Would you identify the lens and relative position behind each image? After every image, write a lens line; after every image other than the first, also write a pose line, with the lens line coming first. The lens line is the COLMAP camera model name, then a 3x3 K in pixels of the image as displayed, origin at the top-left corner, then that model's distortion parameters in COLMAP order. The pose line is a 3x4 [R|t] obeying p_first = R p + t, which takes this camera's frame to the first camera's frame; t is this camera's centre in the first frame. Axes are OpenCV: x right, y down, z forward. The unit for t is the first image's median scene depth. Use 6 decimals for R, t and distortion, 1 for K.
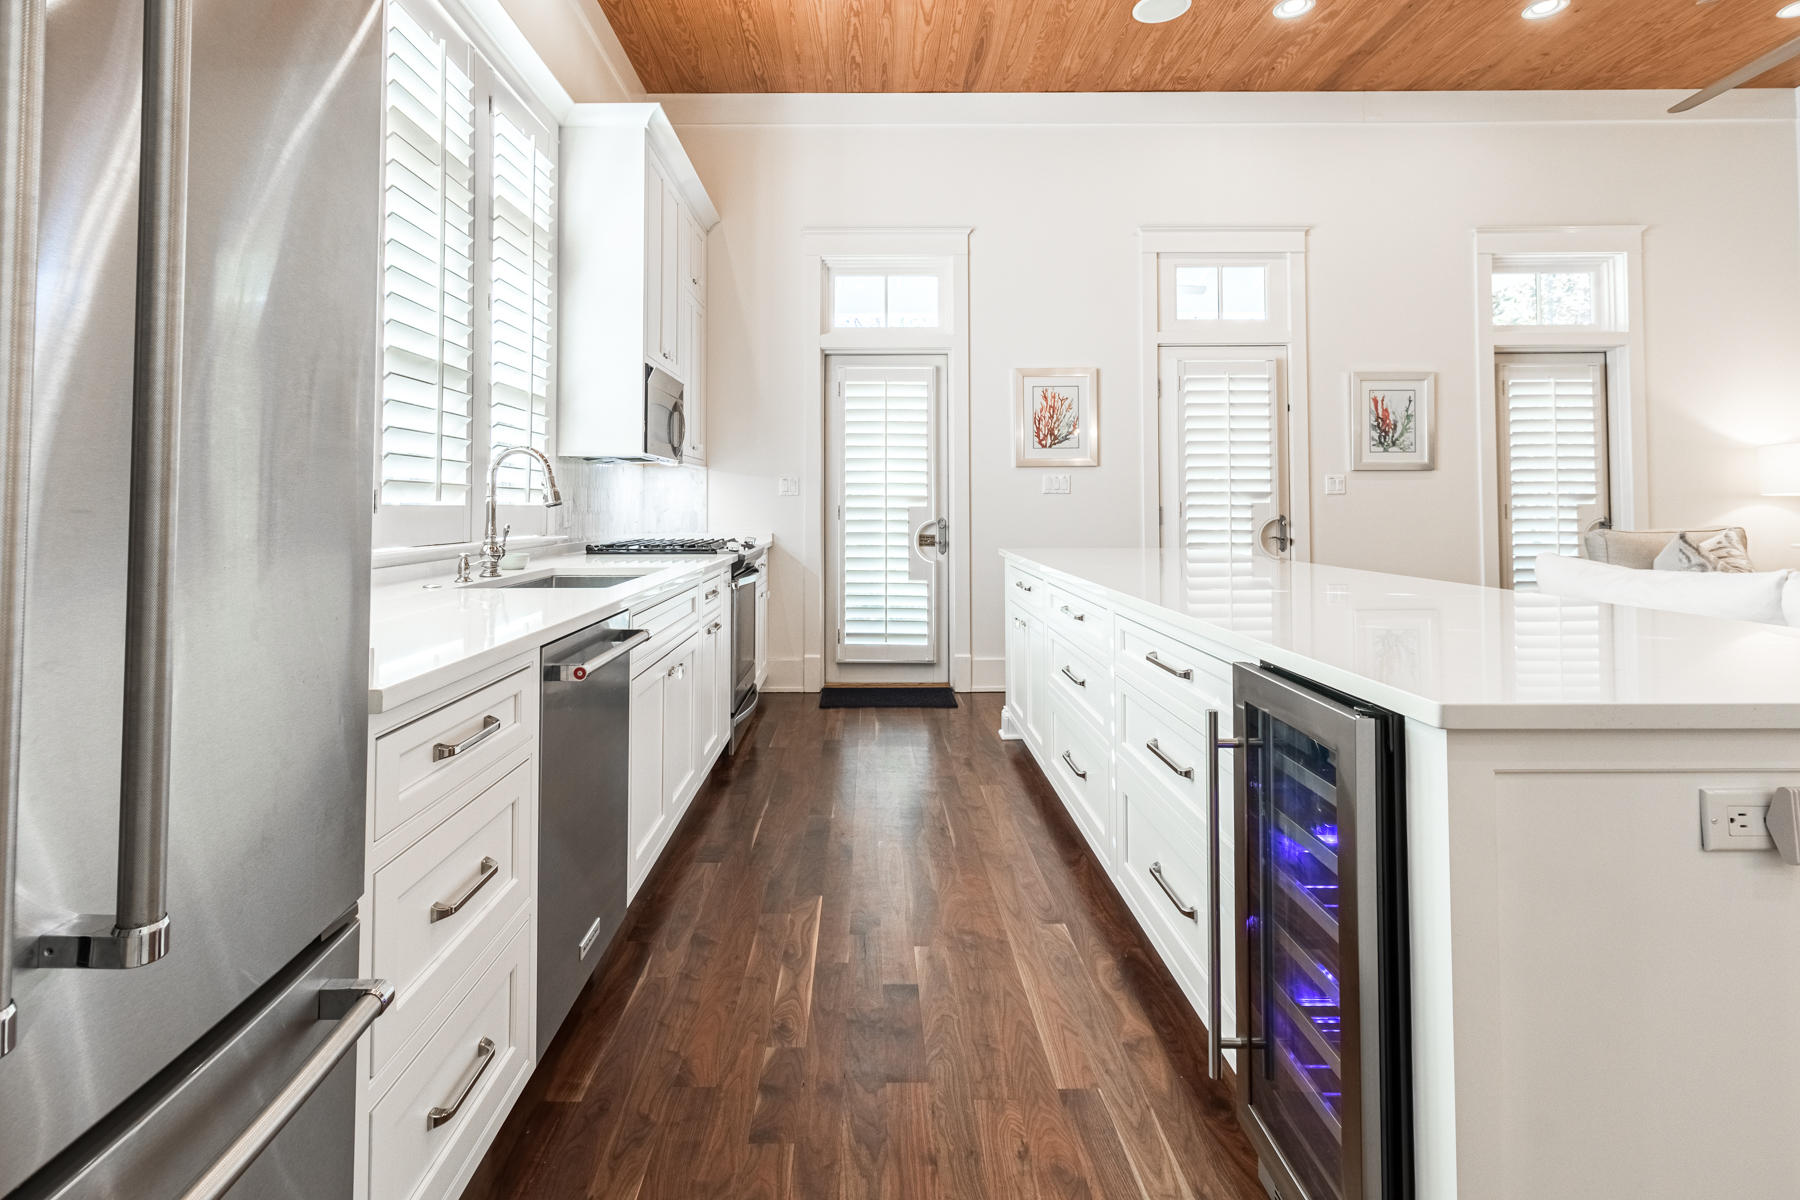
lens RADIAL K [[851.2, 0, 857.0], [0, 851.2, 475.7], [0, 0, 1]] dist [0.011750, -0.000163]
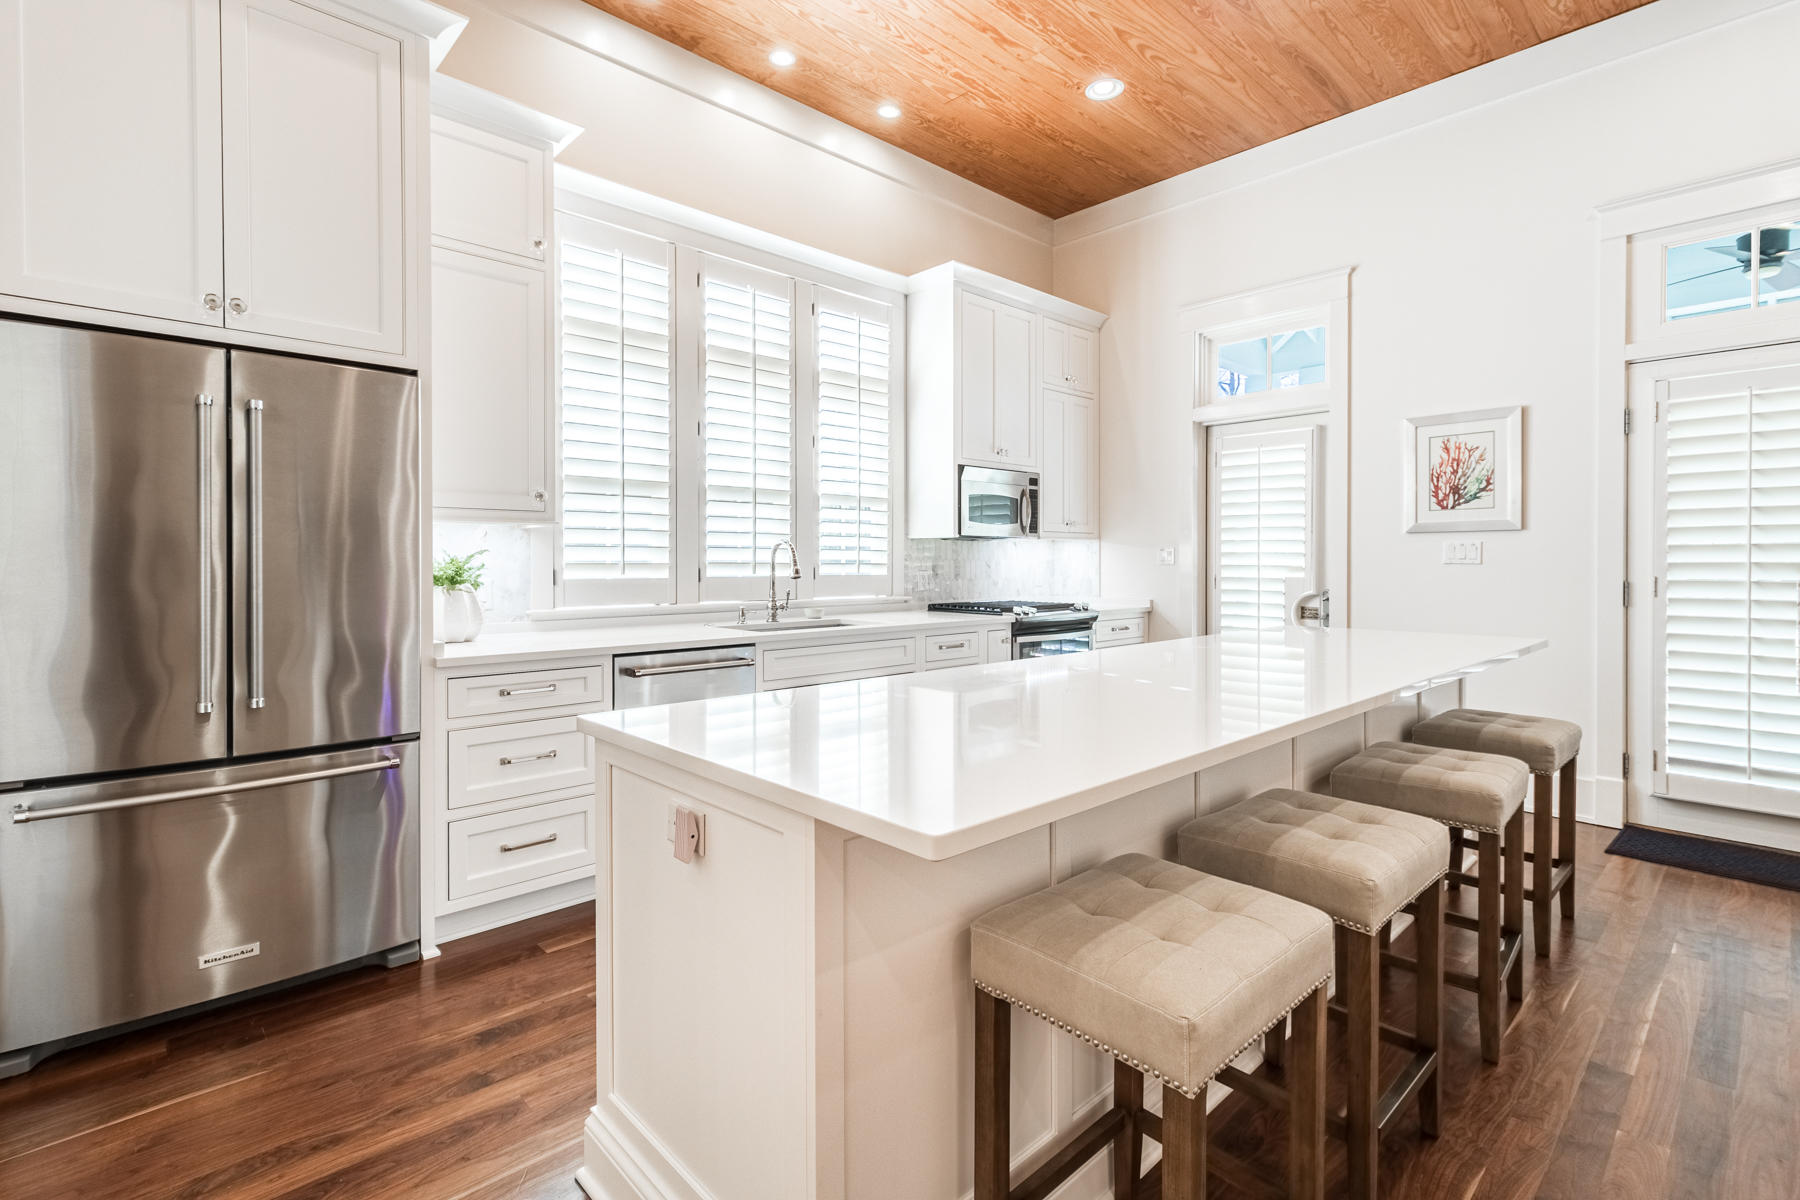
lens RADIAL K [[851.2, 0, 922.0], [0, 851.2, 565.5], [0, 0, 1]] dist [0.011750, -0.000163]
pose [[0.700700, 0.006196, -0.713429, 0.456905], [0.022760, 0.999259, 0.031033, -0.015443], [0.713093, -0.037983, 0.700040, 0.040658]]
